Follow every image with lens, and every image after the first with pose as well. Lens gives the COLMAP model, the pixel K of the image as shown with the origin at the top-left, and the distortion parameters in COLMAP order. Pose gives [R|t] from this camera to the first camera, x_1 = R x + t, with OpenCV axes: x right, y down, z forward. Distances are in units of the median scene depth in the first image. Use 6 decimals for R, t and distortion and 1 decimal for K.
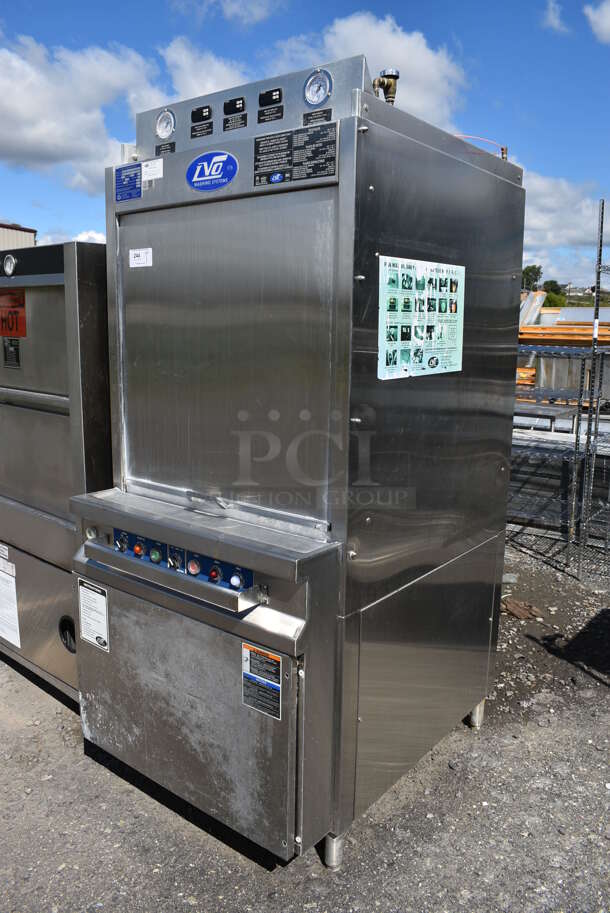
lens RADIAL K [[712.8, 0, 304.6], [0, 712.8, 459.1], [0, 0, 1]] dist [-0.101426, 0.017506]
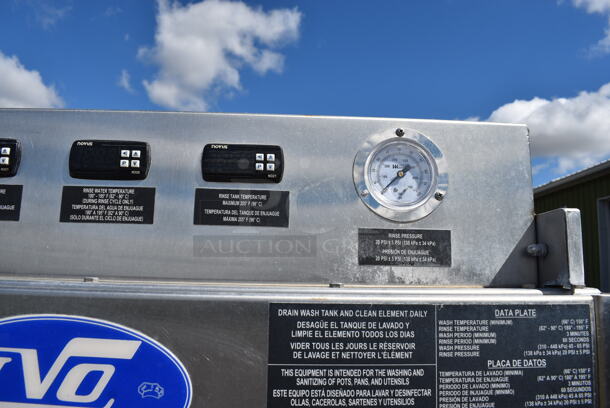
lens RADIAL K [[476.2, 0, 307.6], [0, 476.2, 203.7], [0, 0, 1]] dist [-0.101426, 0.017506]
pose [[0.749386, 0.100410, 0.654476, -0.178410], [0.119458, 0.951713, -0.282794, -0.406589], [-0.651269, 0.290105, 0.701205, 0.771355]]
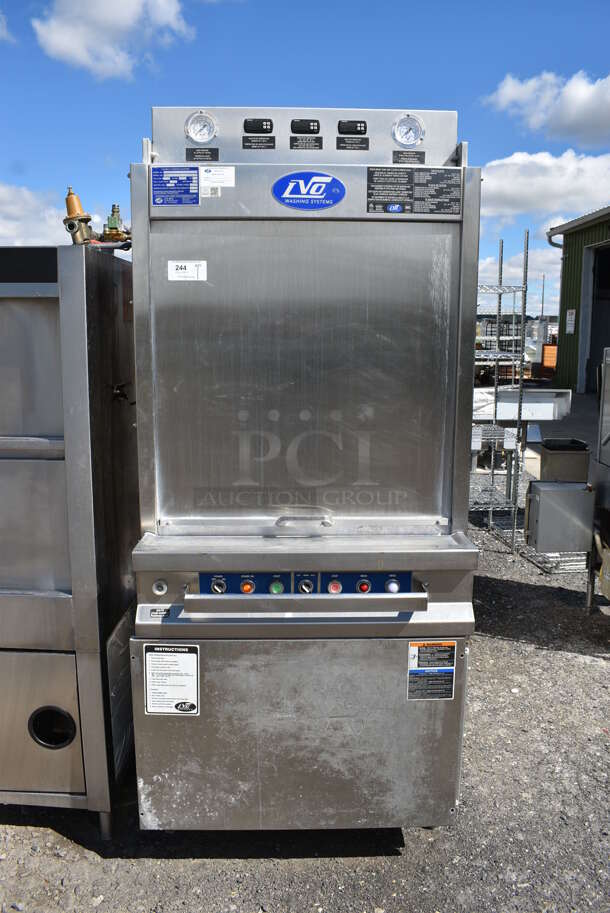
lens RADIAL K [[712.8, 0, 305.0], [0, 712.8, 459.6], [0, 0, 1]] dist [-0.101426, 0.017506]
pose [[0.767709, -0.120128, 0.629438, -0.792160], [0.127464, 0.991270, 0.033718, -0.064533], [-0.627994, 0.054345, 0.776319, 0.242715]]
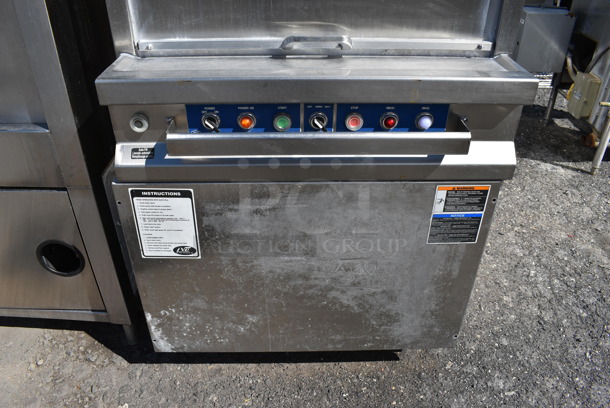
lens RADIAL K [[476.2, 0, 304.3], [0, 476.2, 204.9], [0, 0, 1]] dist [-0.101426, 0.017506]
pose [[0.768219, -0.366408, 0.524962, -0.516572], [0.123828, 0.889573, 0.439689, -0.008313], [-0.628098, -0.272773, 0.728758, 0.615559]]
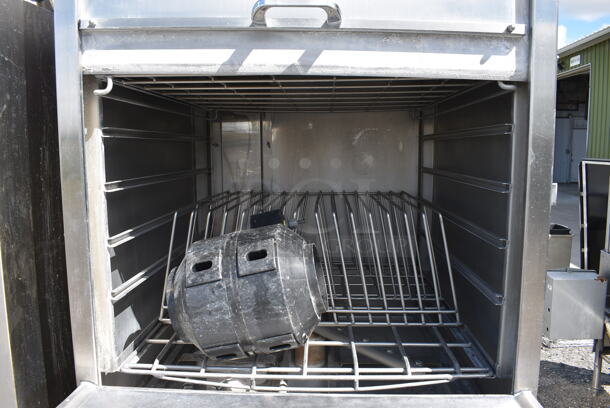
lens RADIAL K [[476.2, 0, 301.8], [0, 476.2, 202.0], [0, 0, 1]] dist [-0.101426, 0.017506]
pose [[0.816301, -0.081963, 0.571782, -0.399576], [0.124298, 0.991616, -0.035309, -0.097122], [-0.564095, 0.099894, 0.819645, 0.653899]]
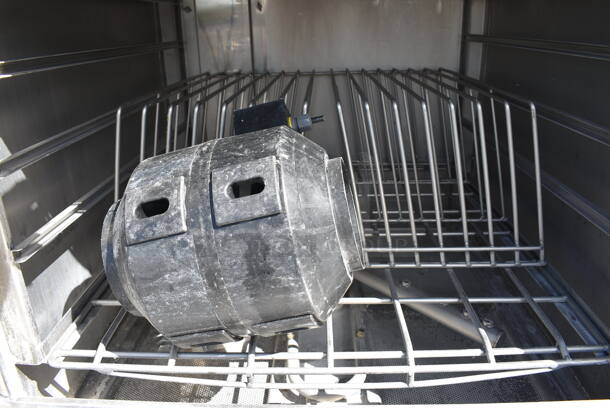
lens RADIAL K [[476.2, 0, 302.7], [0, 476.2, 206.6], [0, 0, 1]] dist [-0.101426, 0.017506]
pose [[0.806081, -0.243733, 0.539285, -0.284107], [0.145379, 0.964883, 0.218783, -0.110661], [-0.573671, -0.097956, 0.813207, 0.847585]]
